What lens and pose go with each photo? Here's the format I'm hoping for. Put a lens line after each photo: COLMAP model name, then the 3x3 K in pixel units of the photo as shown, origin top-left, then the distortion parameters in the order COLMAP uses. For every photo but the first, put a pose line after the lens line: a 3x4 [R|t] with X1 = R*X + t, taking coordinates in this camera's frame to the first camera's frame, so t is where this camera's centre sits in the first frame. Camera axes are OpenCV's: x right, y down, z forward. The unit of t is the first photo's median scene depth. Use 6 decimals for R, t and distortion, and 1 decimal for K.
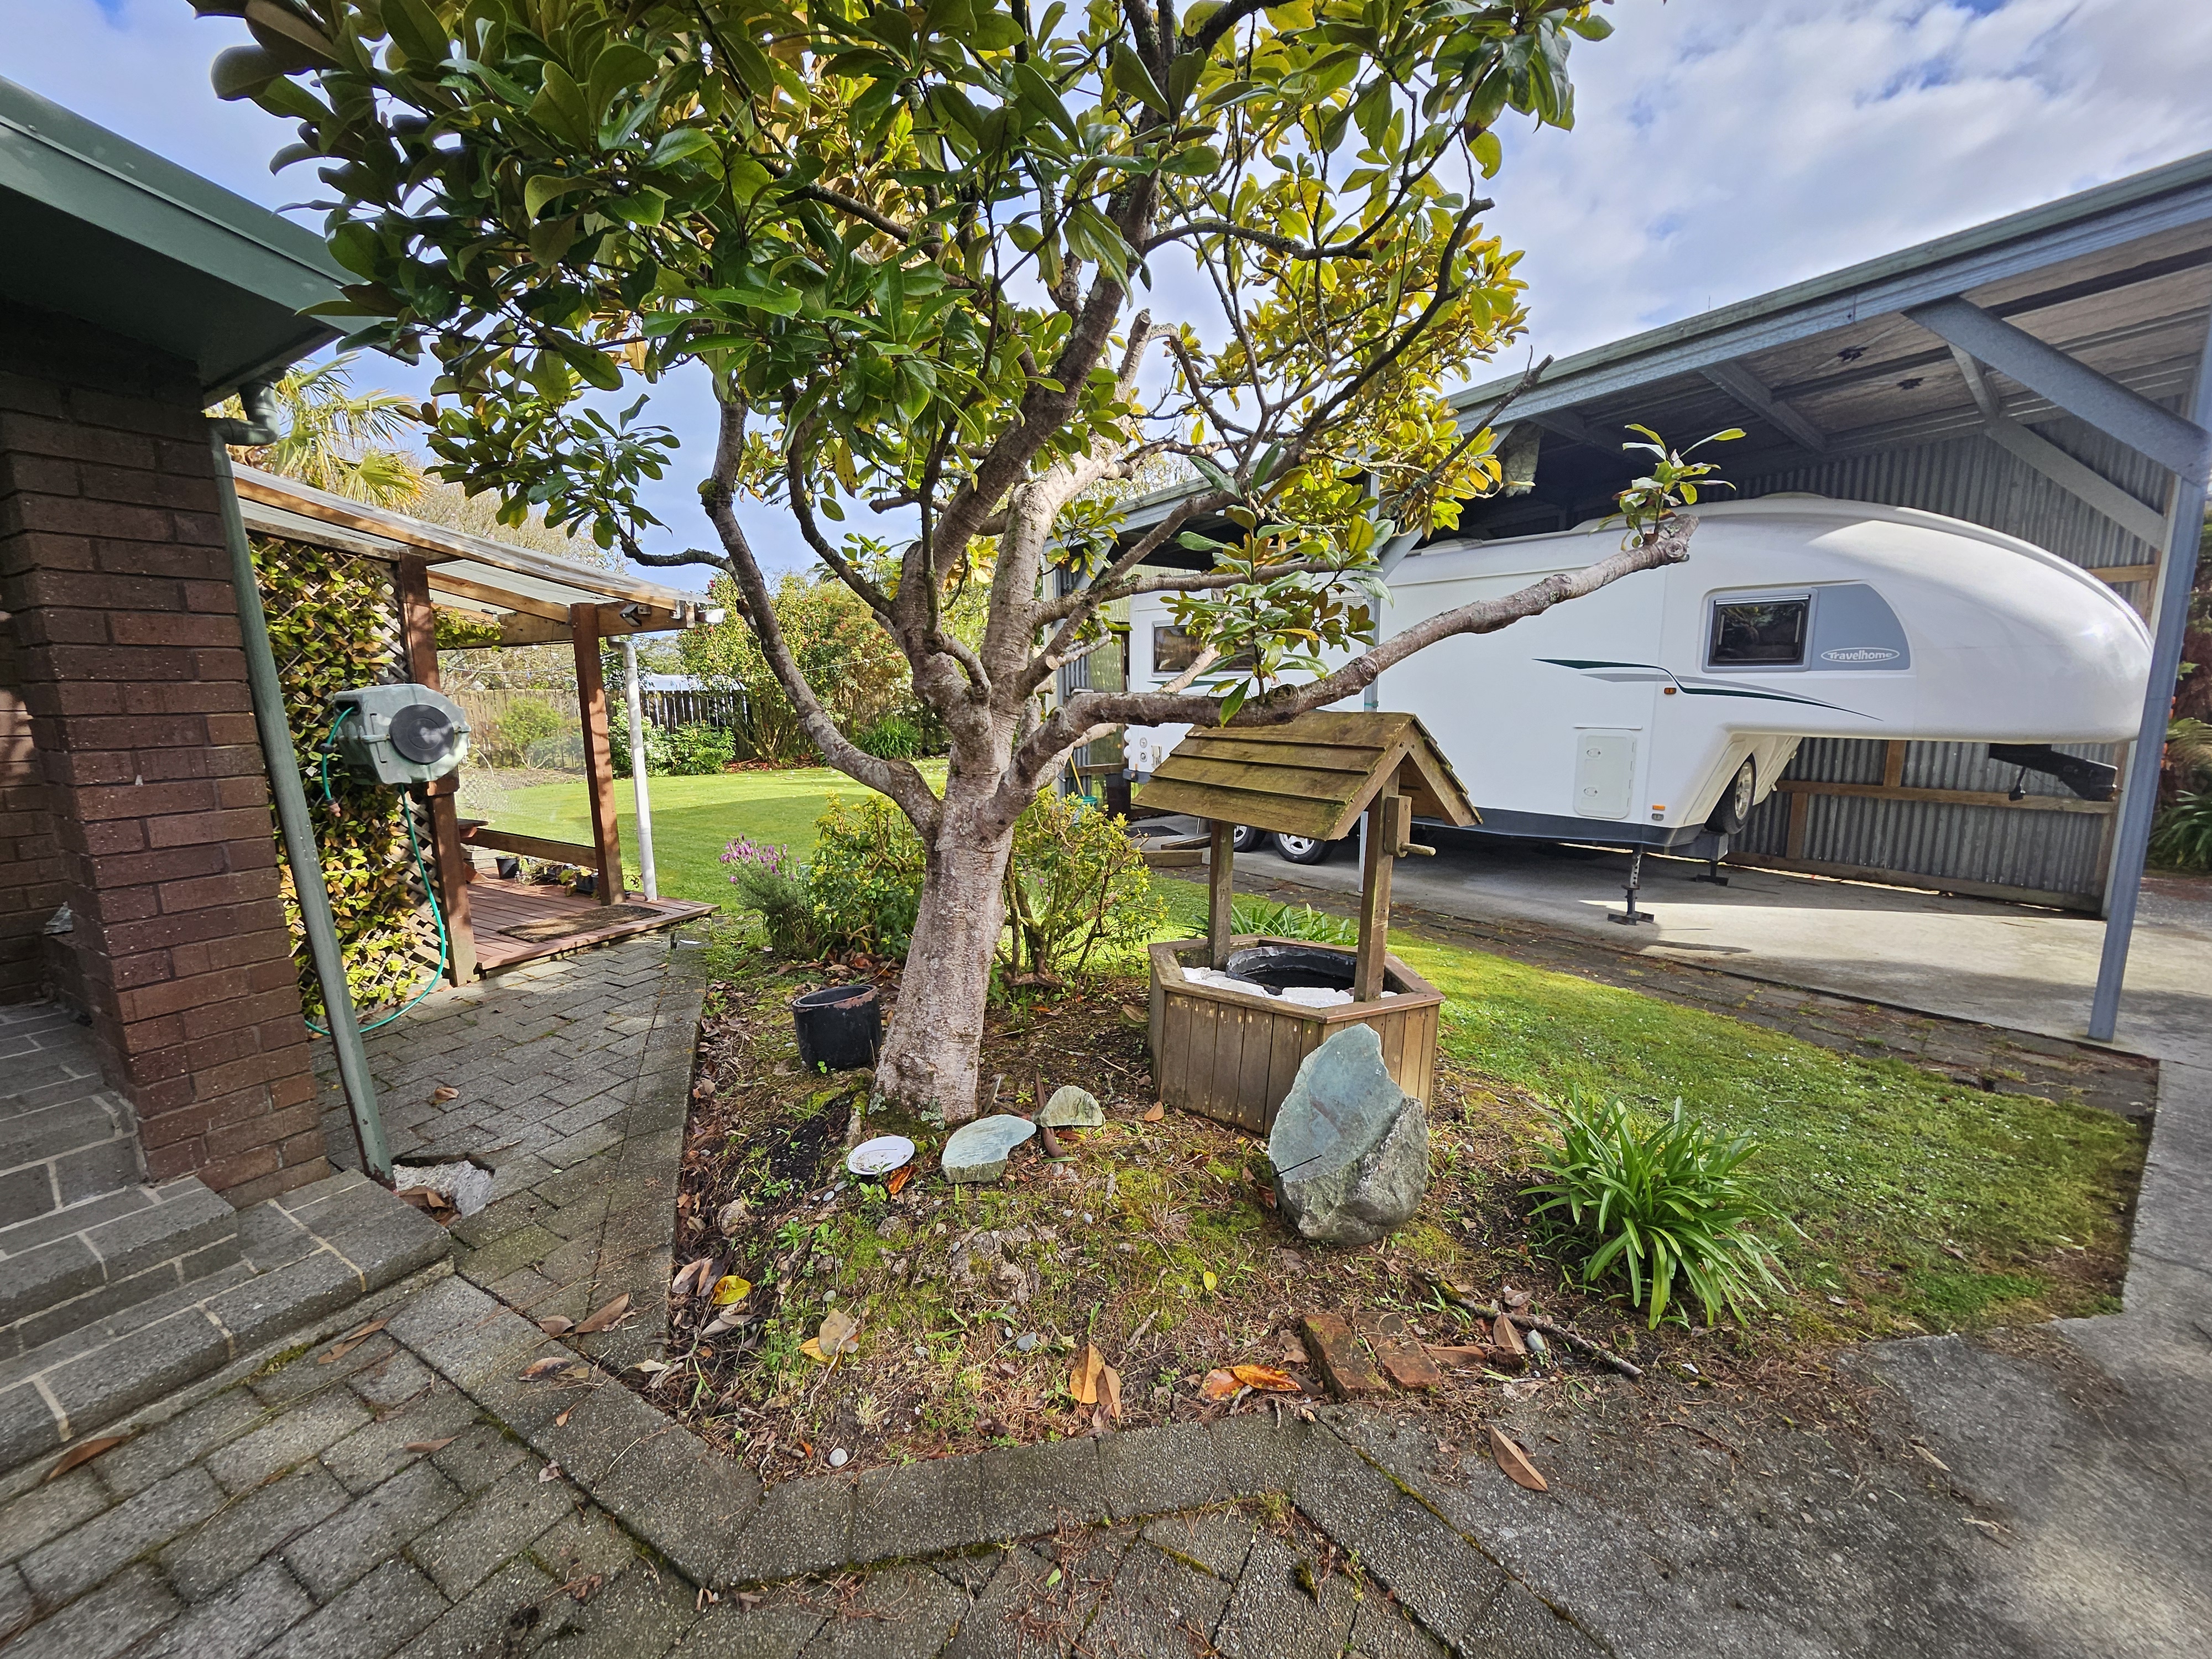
lens RADIAL K [[869.6, 0, 1117.7], [0, 869.6, 827.6], [0, 0, 1]] dist [-0.000051, 0.000009]
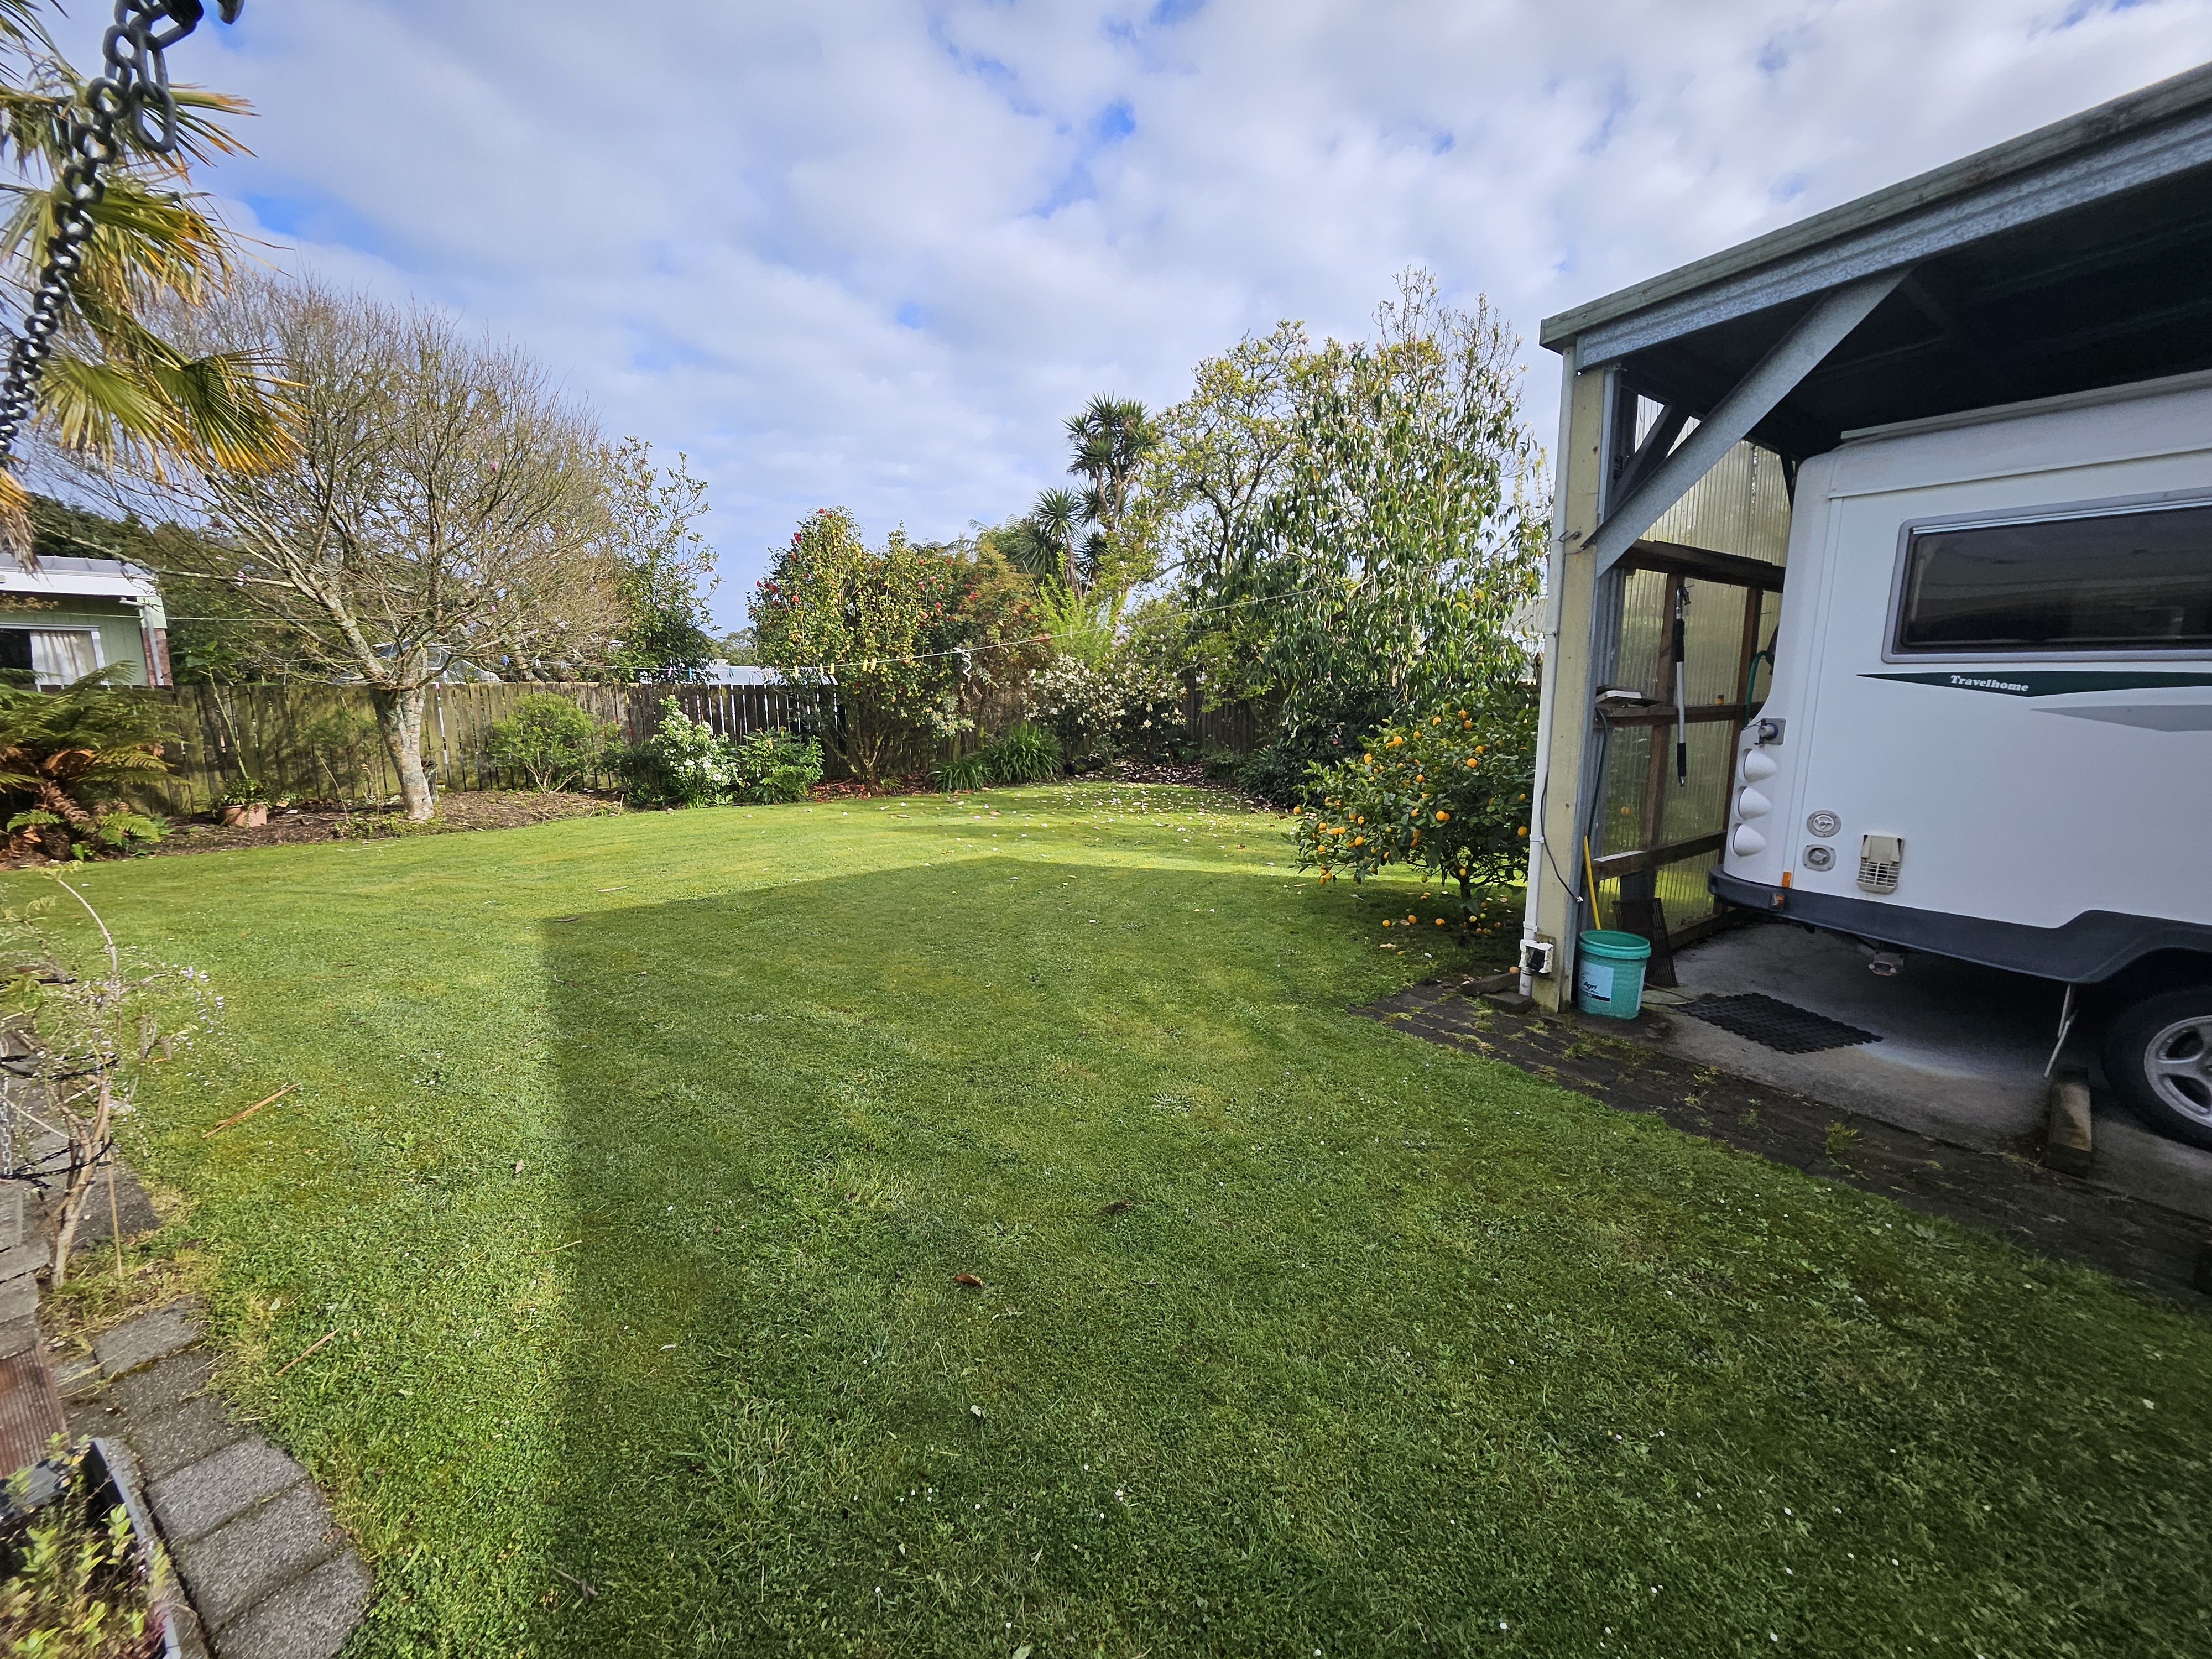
lens RADIAL K [[869.6, 0, 1099.8], [0, 869.6, 821.9], [0, 0, 1]] dist [-0.000051, 0.000009]
pose [[0.996015, 0.018836, -0.087170, -0.146256], [-0.018759, 0.999823, 0.001692, -0.049757], [0.087187, -0.000050, 0.996192, 0.298269]]
